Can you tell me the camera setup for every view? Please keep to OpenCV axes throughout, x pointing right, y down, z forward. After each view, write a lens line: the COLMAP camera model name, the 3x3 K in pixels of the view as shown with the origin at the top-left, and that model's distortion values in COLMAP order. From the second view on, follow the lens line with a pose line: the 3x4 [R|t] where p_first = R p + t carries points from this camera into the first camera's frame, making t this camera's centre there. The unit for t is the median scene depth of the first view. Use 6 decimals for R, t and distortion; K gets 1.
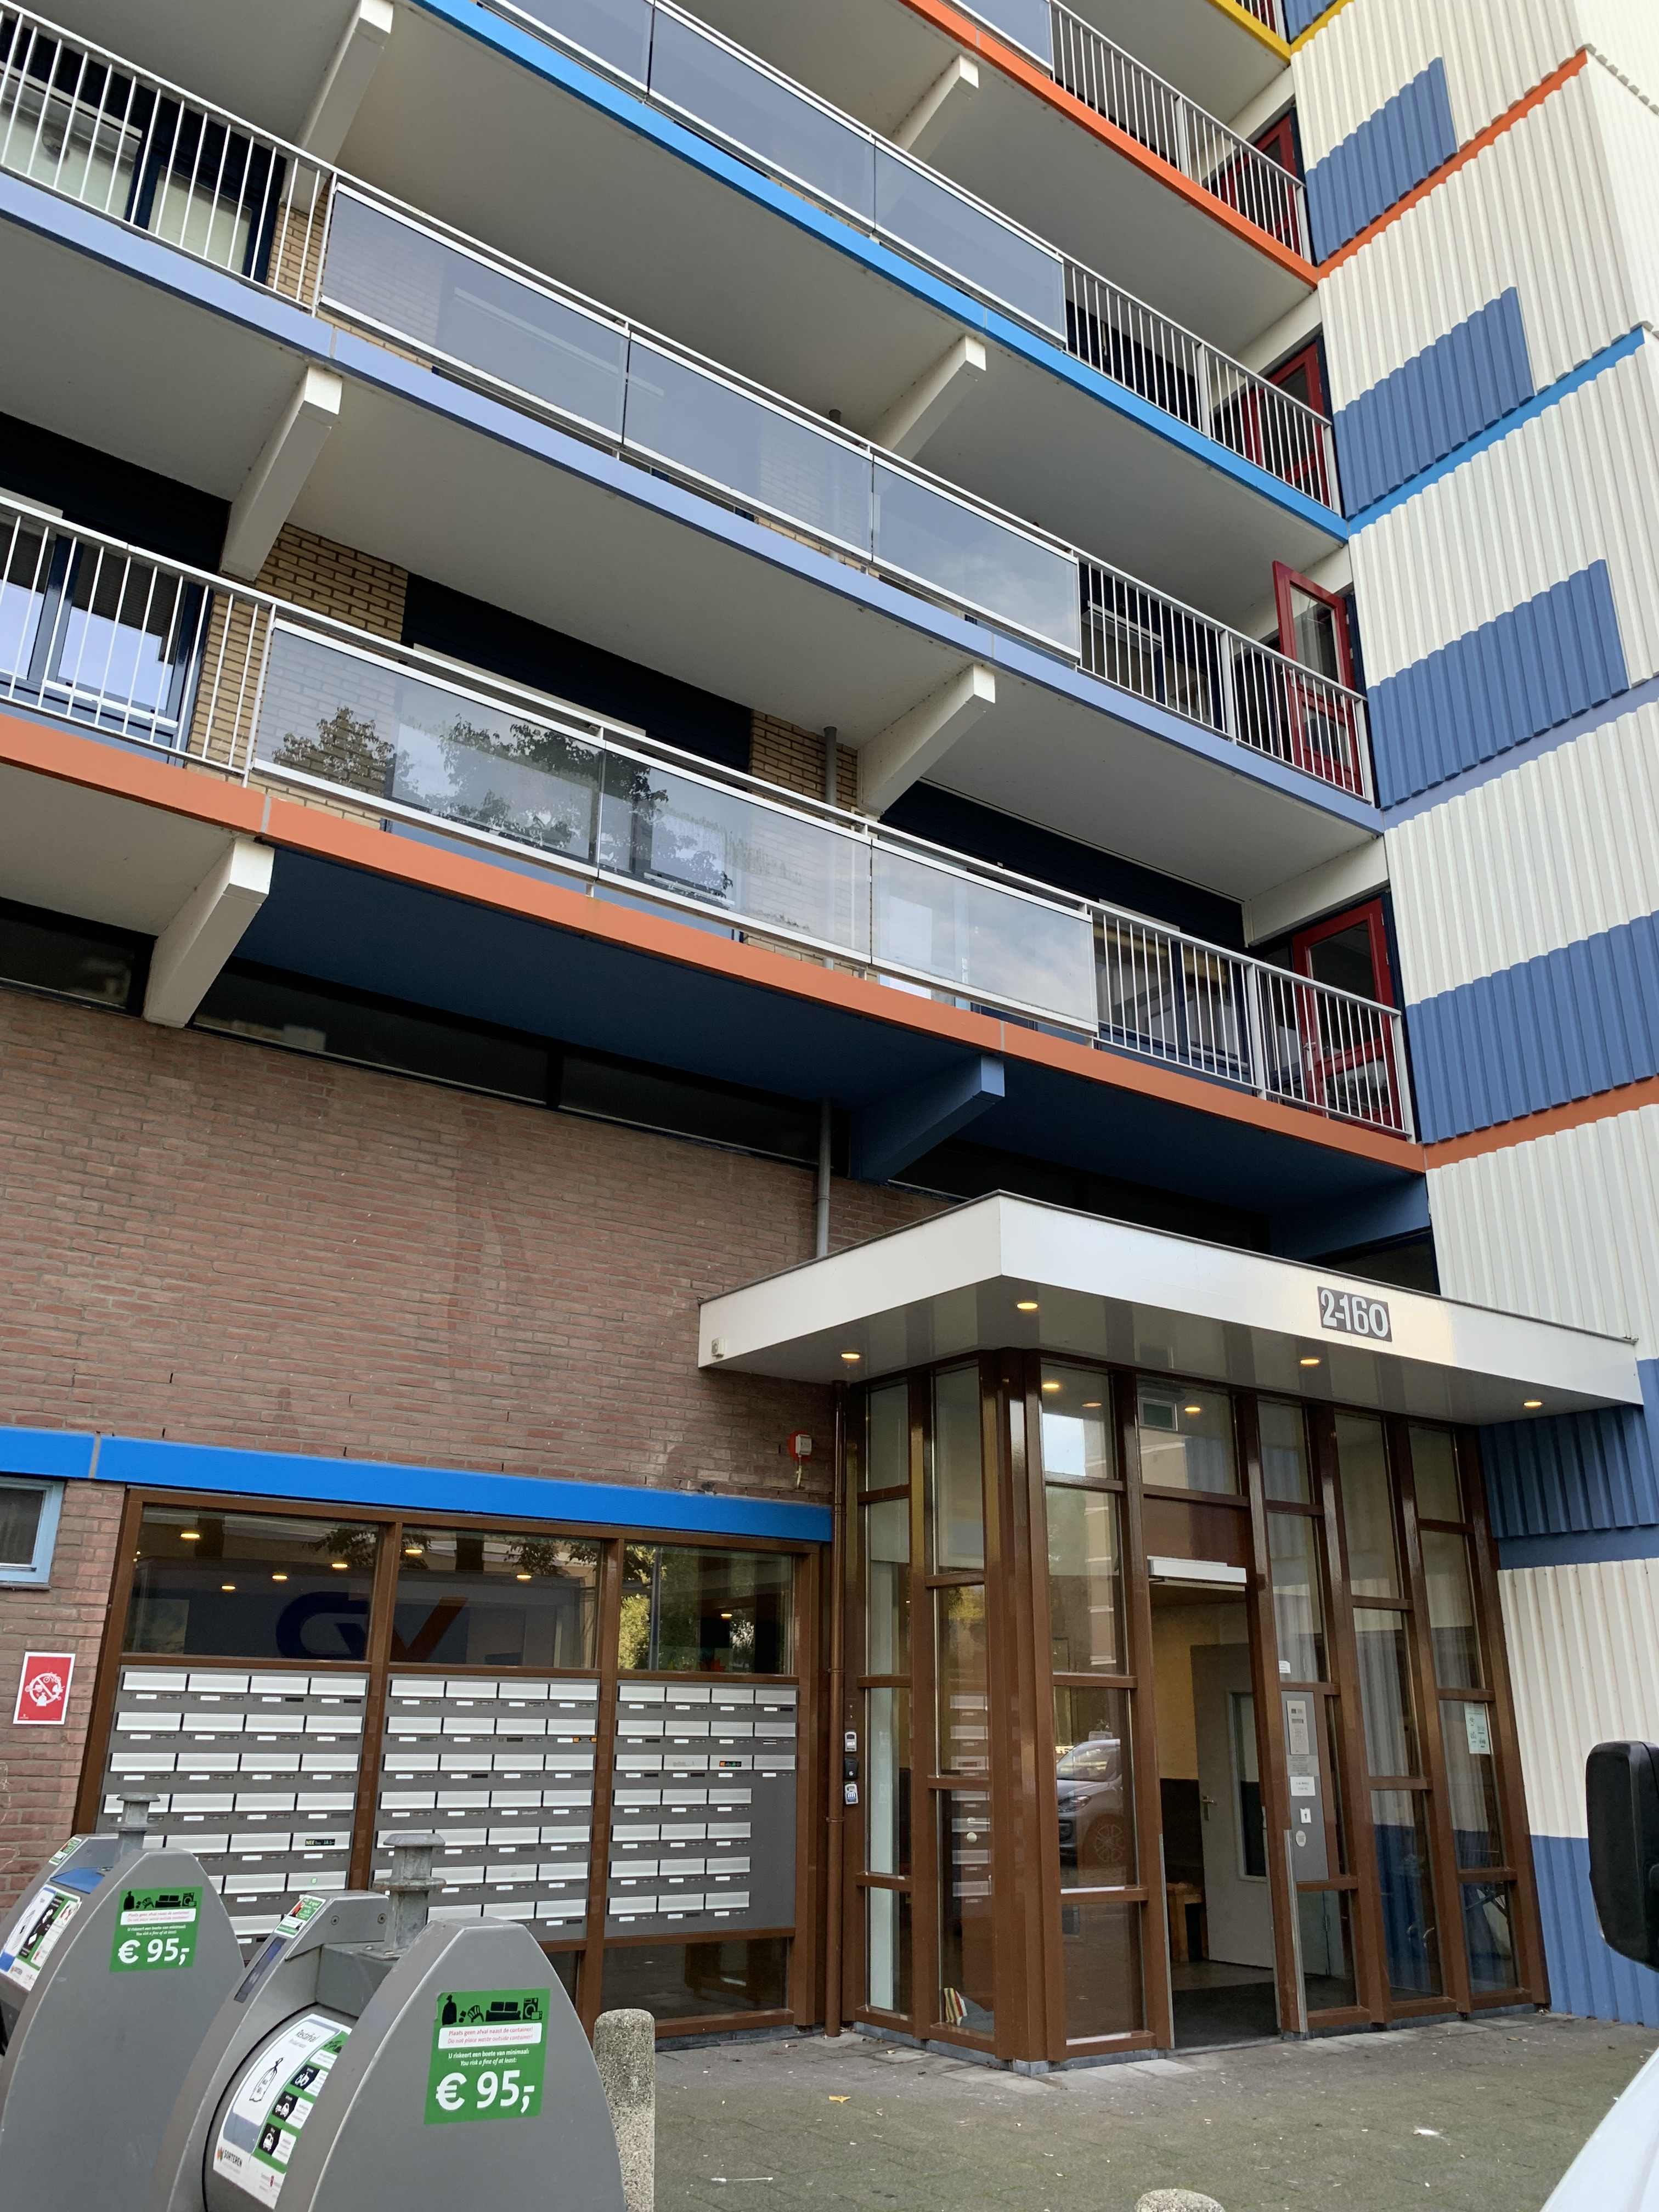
lens RADIAL K [[1692.3, 0, 786.1], [0, 1692.3, 1093.6], [0, 0, 1]] dist [0.072772, -0.158854]
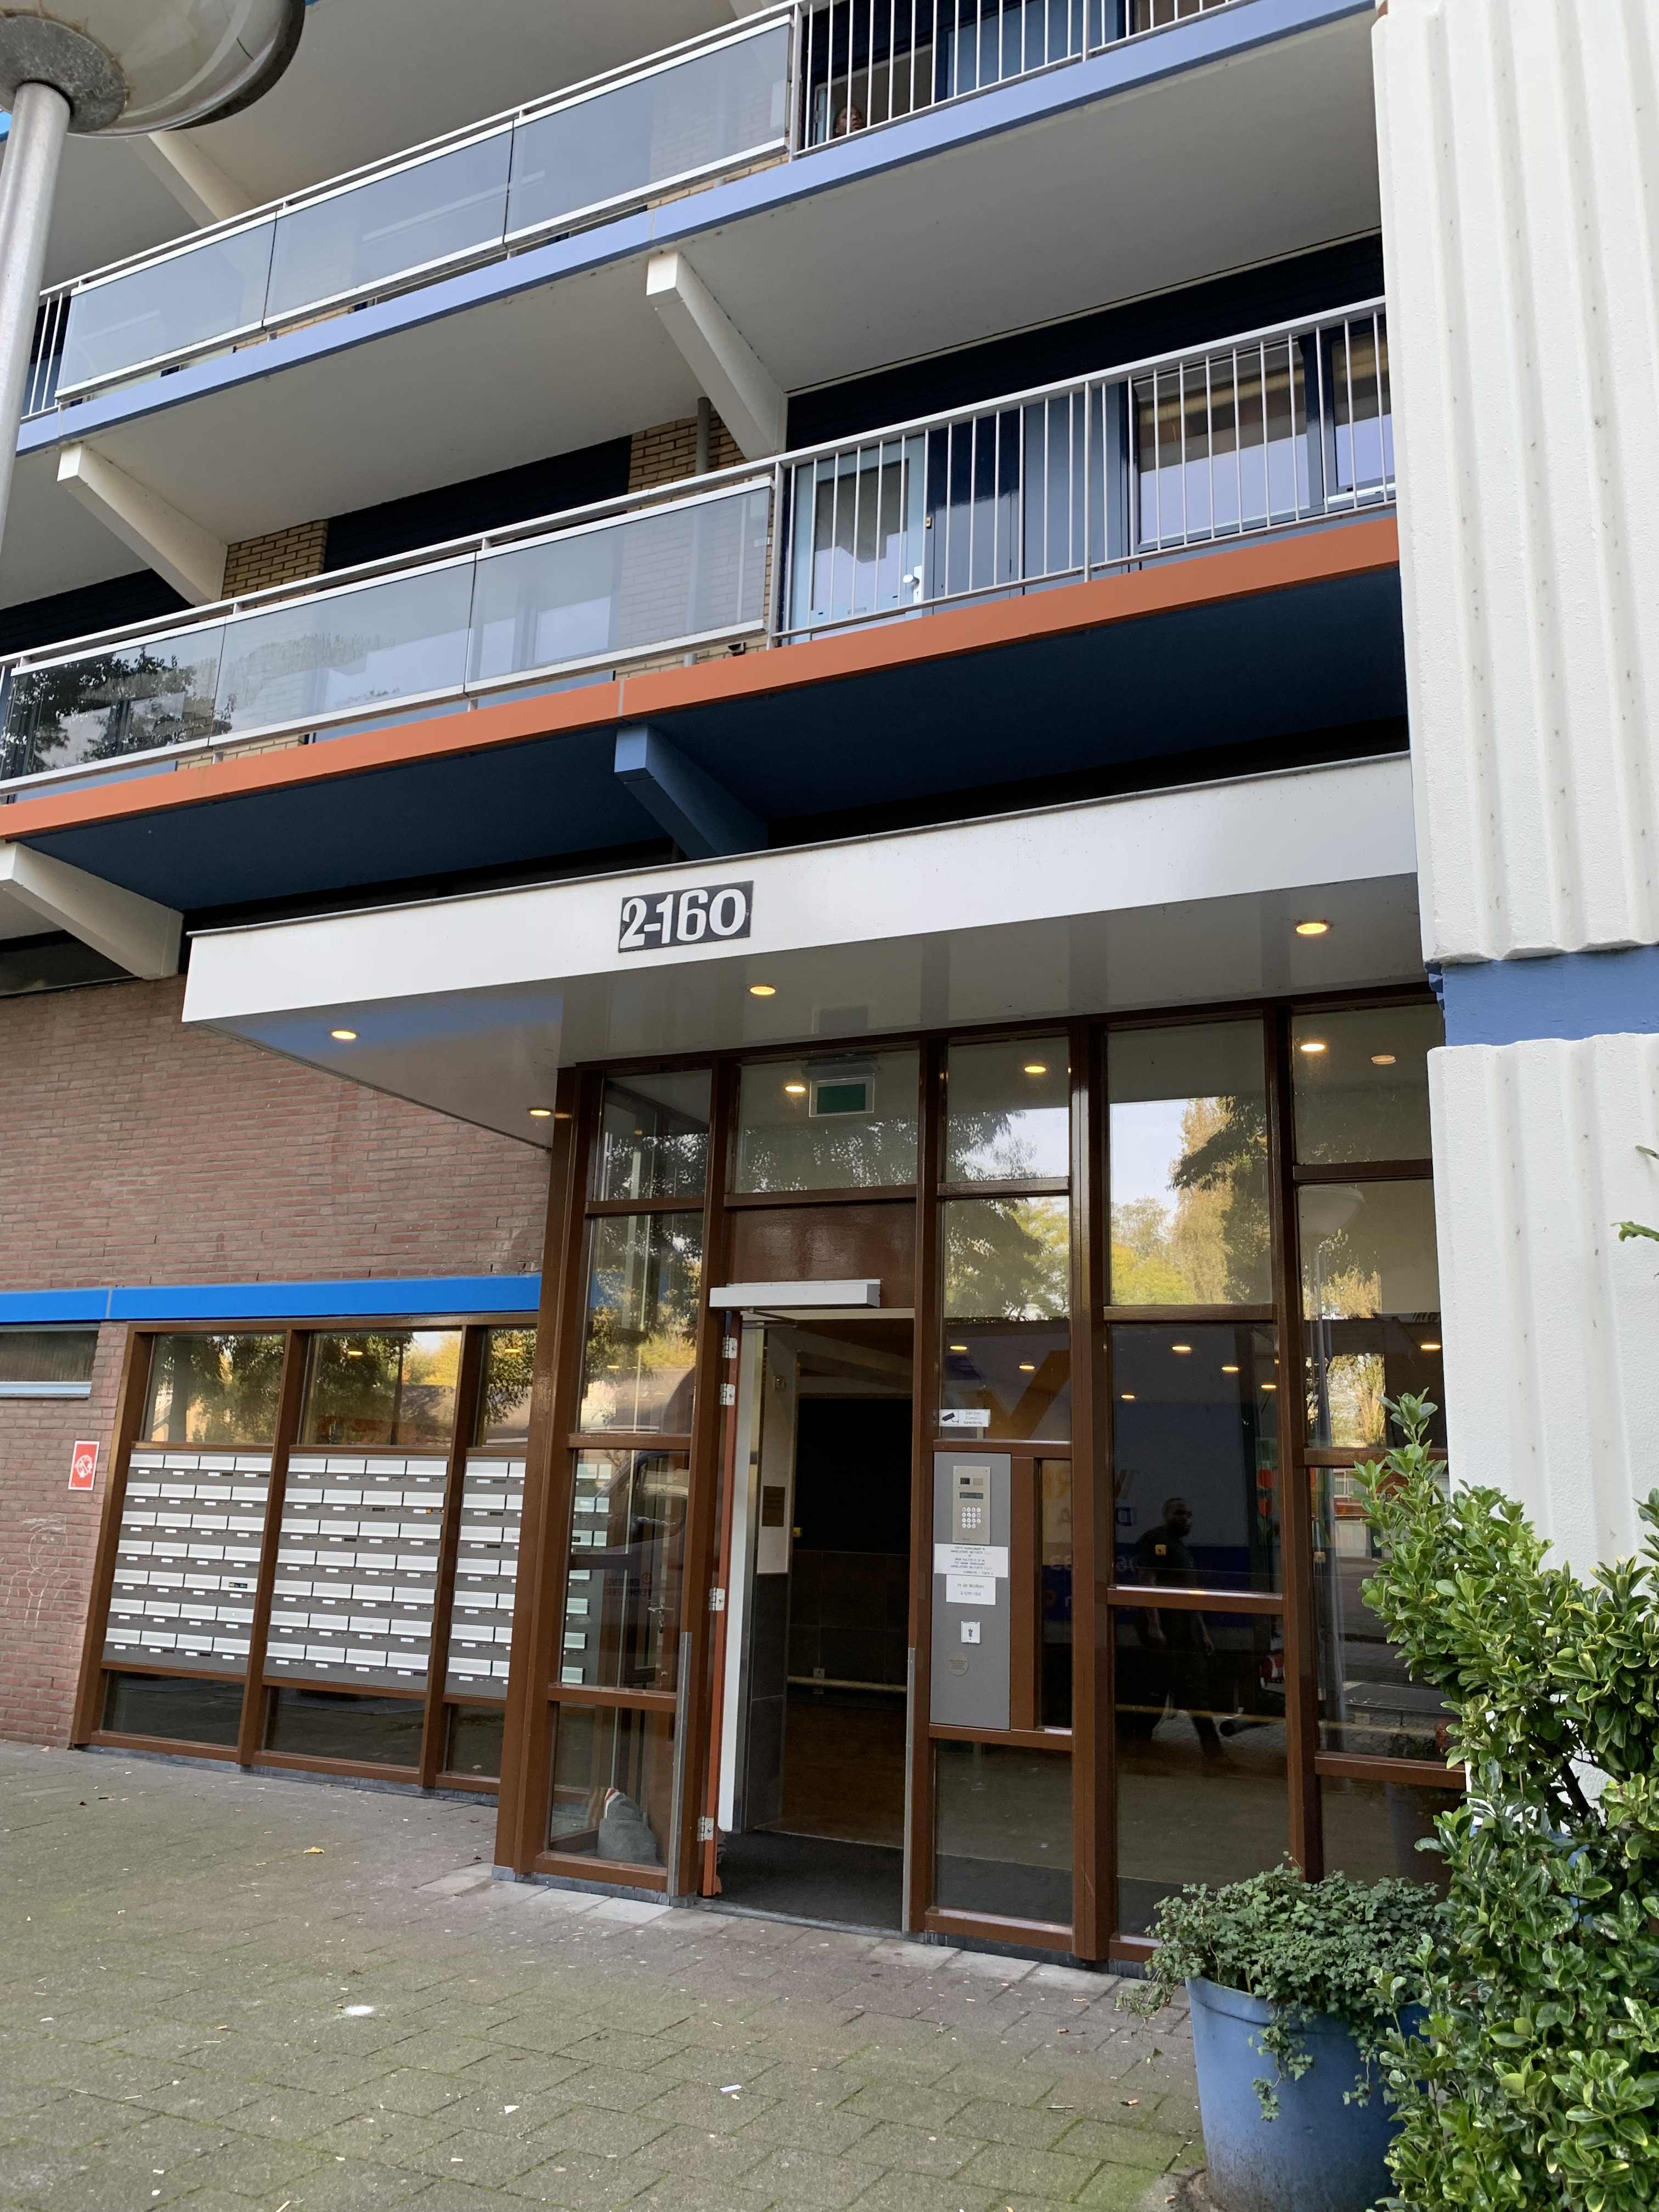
lens RADIAL K [[1692.3, 0, 786.1], [0, 1692.3, 1093.6], [0, 0, 1]] dist [0.072772, -0.158854]
pose [[0.491260, -0.204784, -0.846598, 0.959864], [0.272588, 0.959291, -0.073868, 0.271065], [0.827260, -0.194484, 0.527083, 0.682036]]
